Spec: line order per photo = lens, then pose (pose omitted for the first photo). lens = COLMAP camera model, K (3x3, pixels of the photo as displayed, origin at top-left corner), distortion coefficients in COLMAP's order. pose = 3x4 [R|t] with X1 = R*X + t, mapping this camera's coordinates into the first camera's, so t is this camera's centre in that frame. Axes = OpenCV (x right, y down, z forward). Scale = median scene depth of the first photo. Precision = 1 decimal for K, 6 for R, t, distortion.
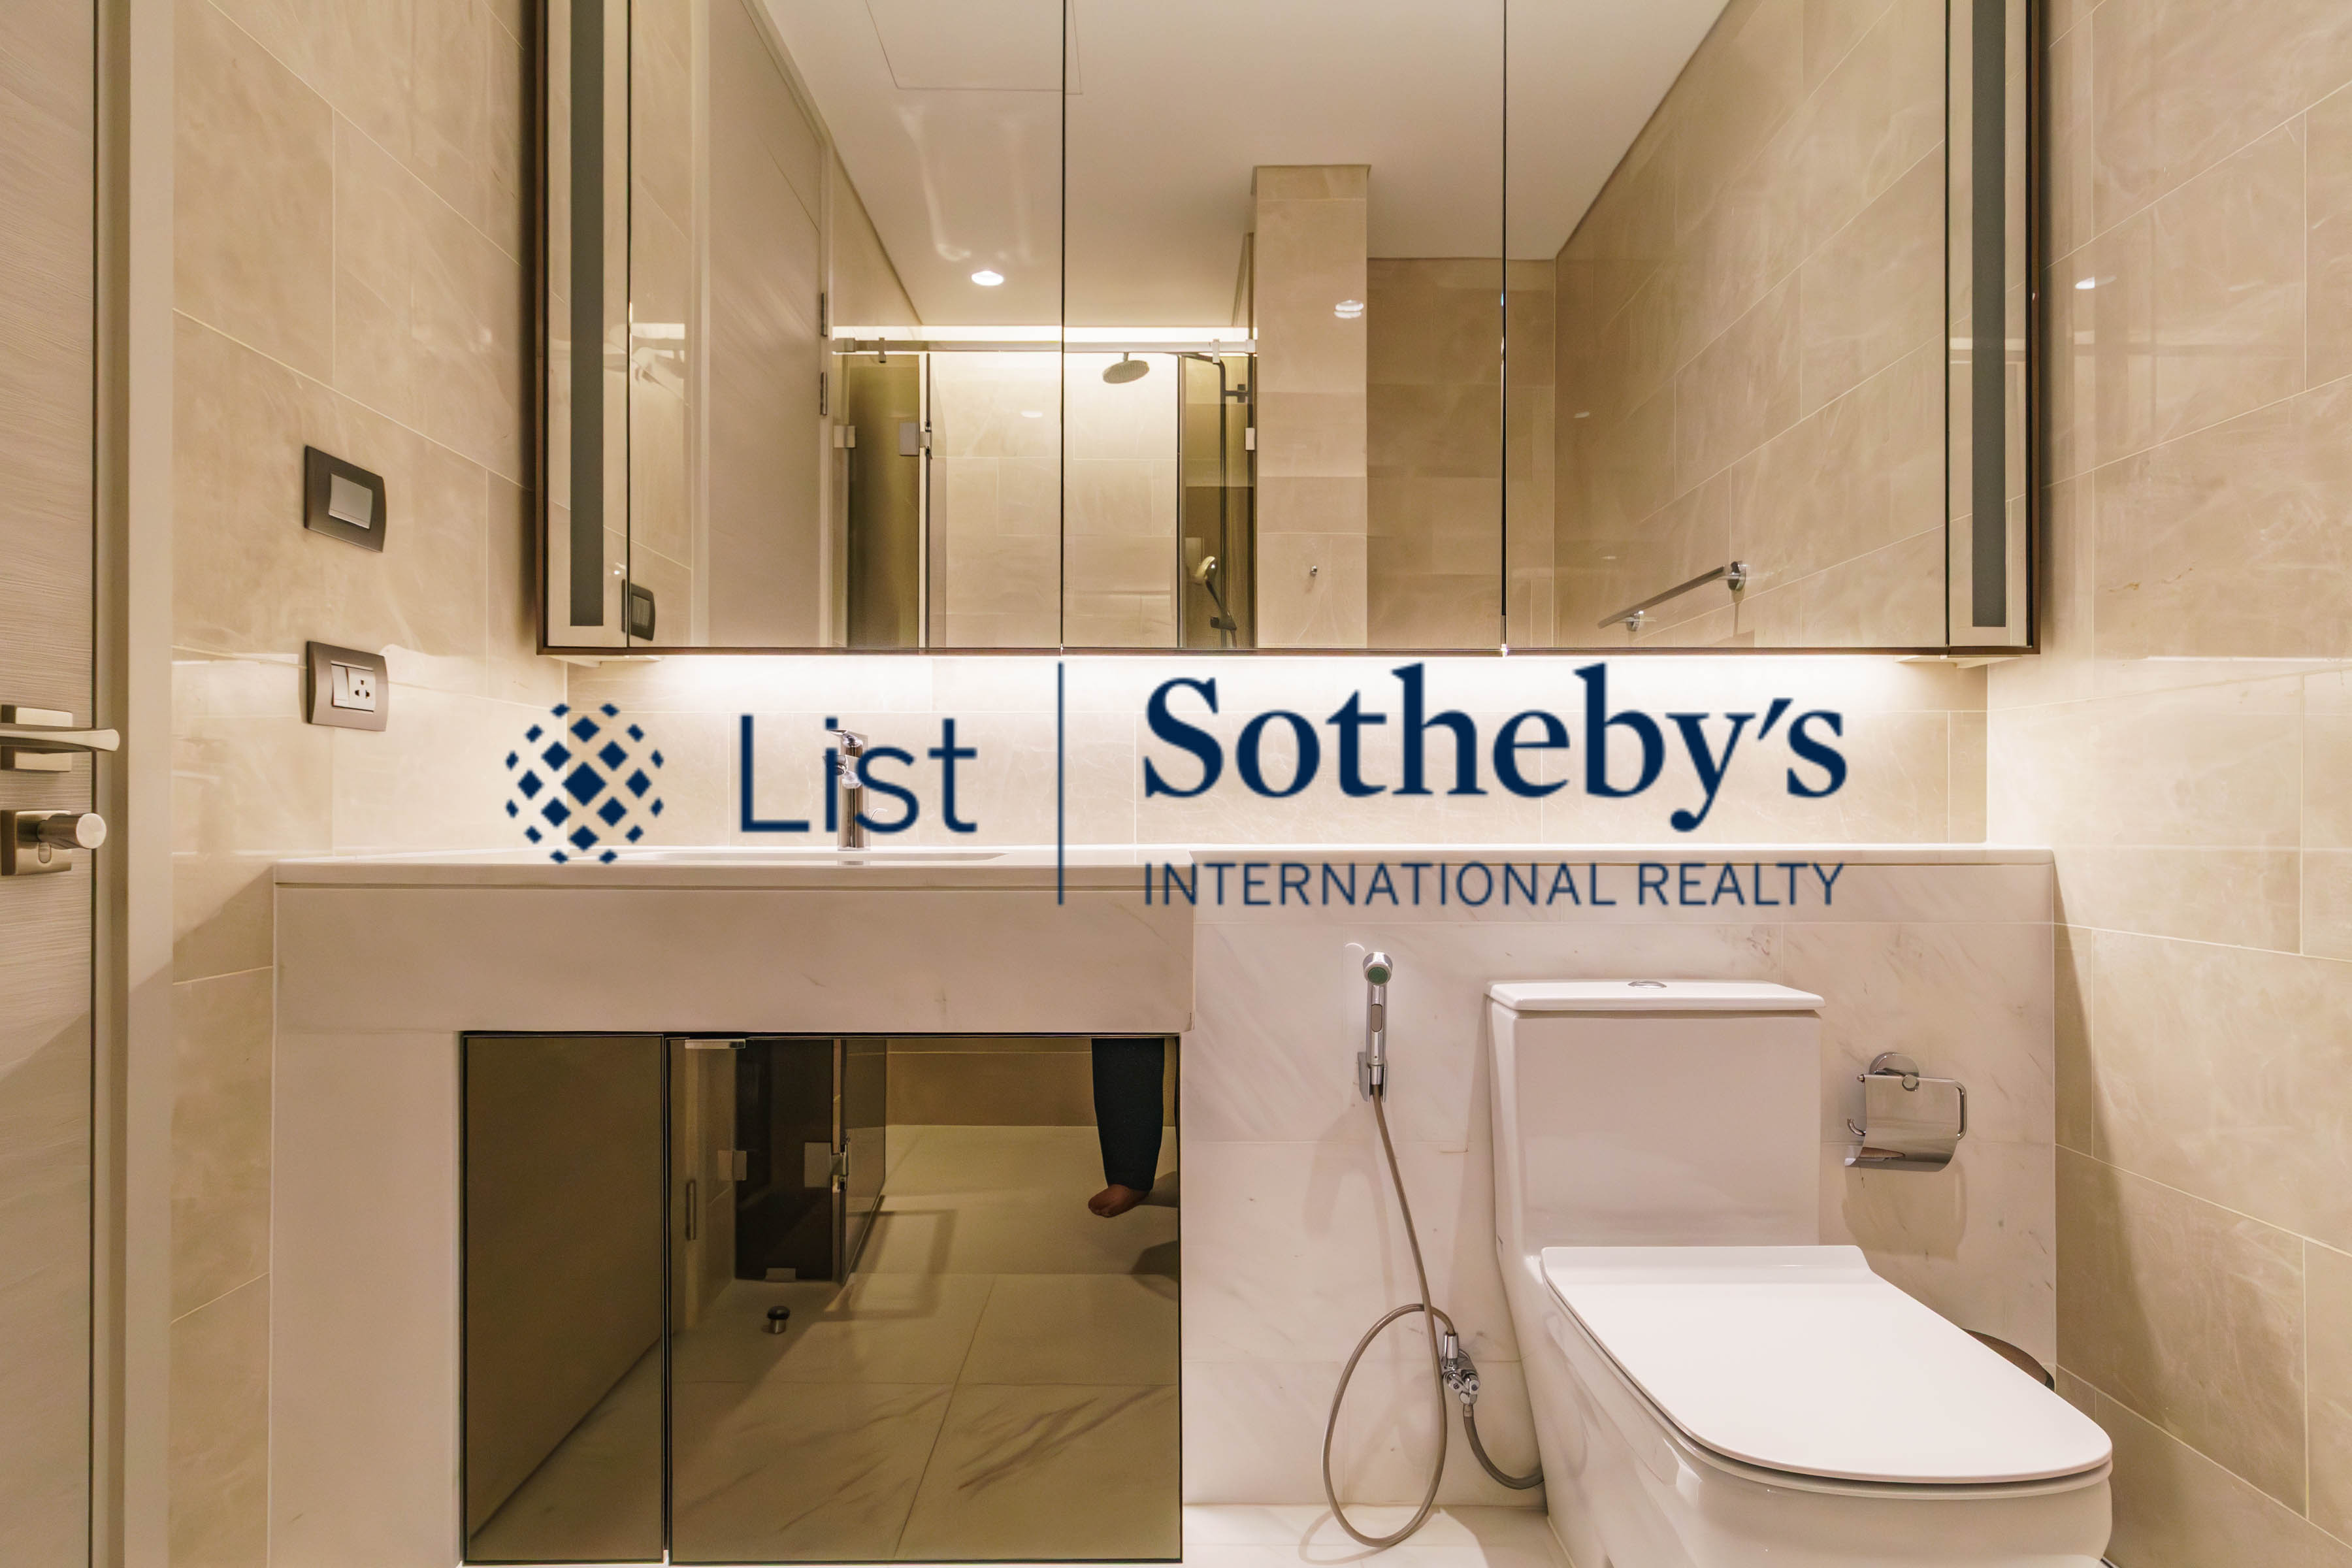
lens RADIAL K [[1218.7, 0, 1178.5], [0, 1218.7, 804.3], [0, 0, 1]] dist [-0.000980, 0.001125]
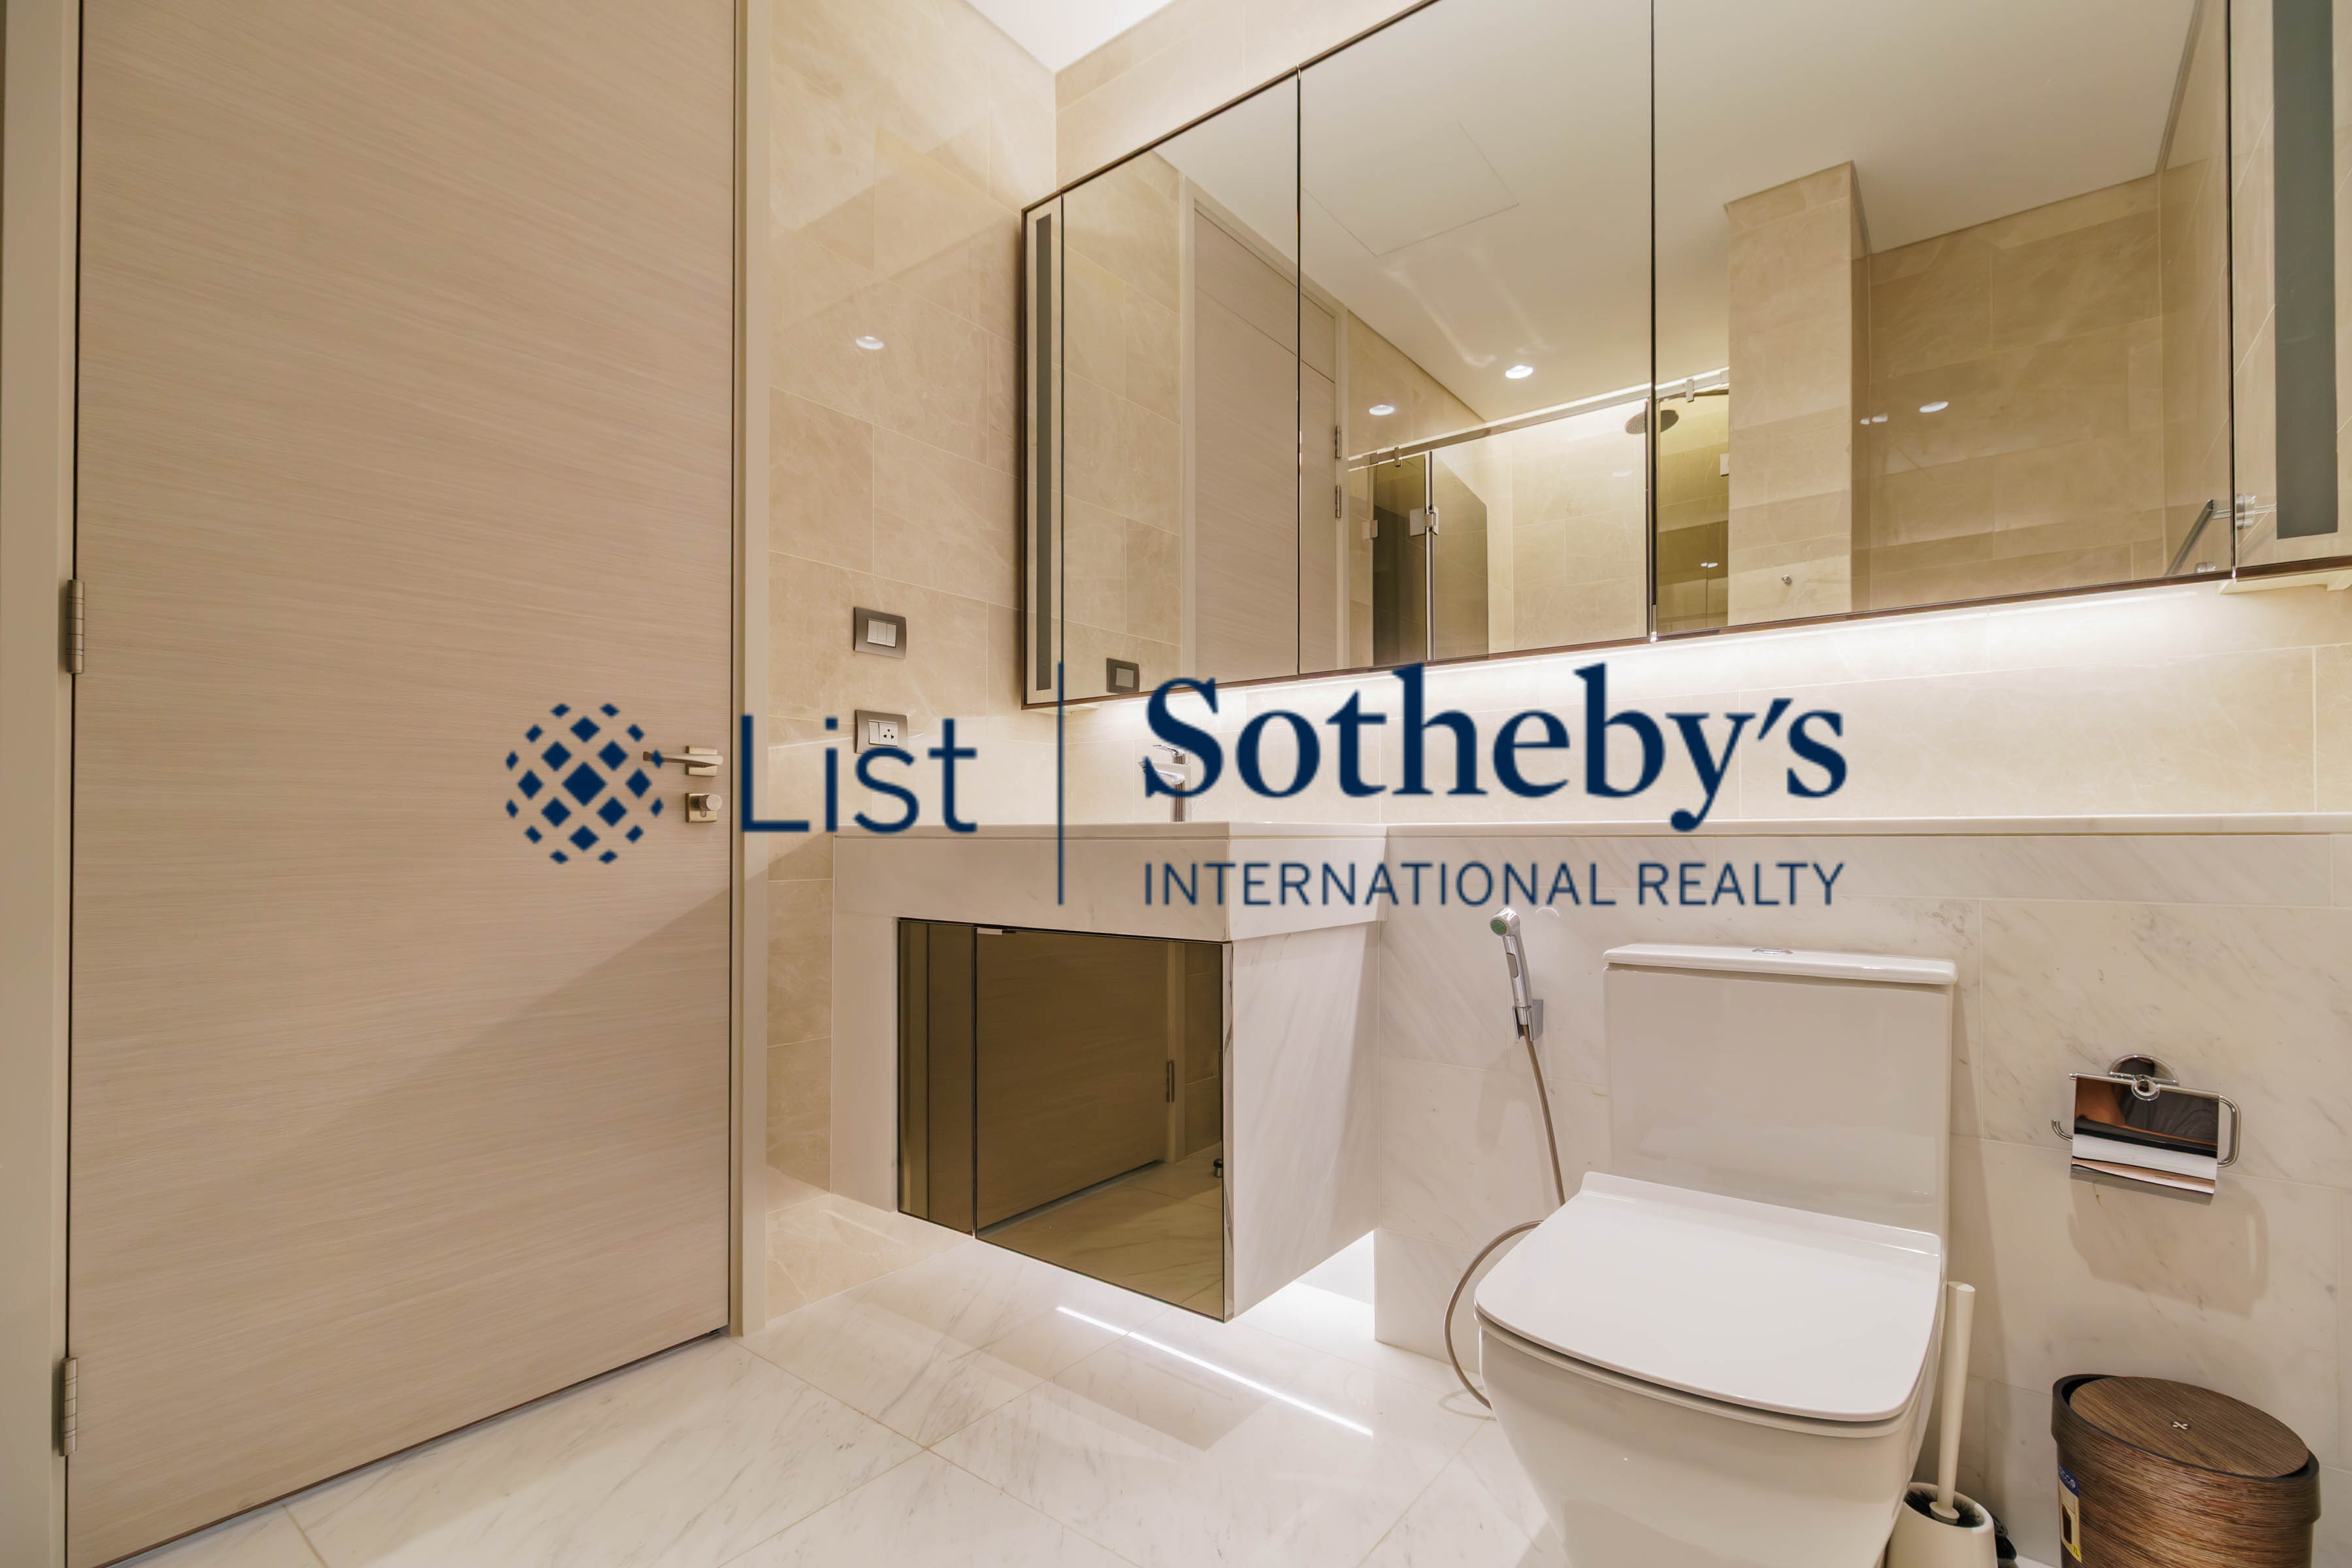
lens RADIAL K [[1054.5, 0, 1226.9], [0, 1054.5, 826.1], [0, 0, 1]] dist [-0.008269, 0.000448]
pose [[0.797406, -0.011703, -0.603330, 0.597133], [0.005253, 0.999909, -0.012453, 0.057598], [0.603420, 0.006760, 0.797395, 0.034727]]
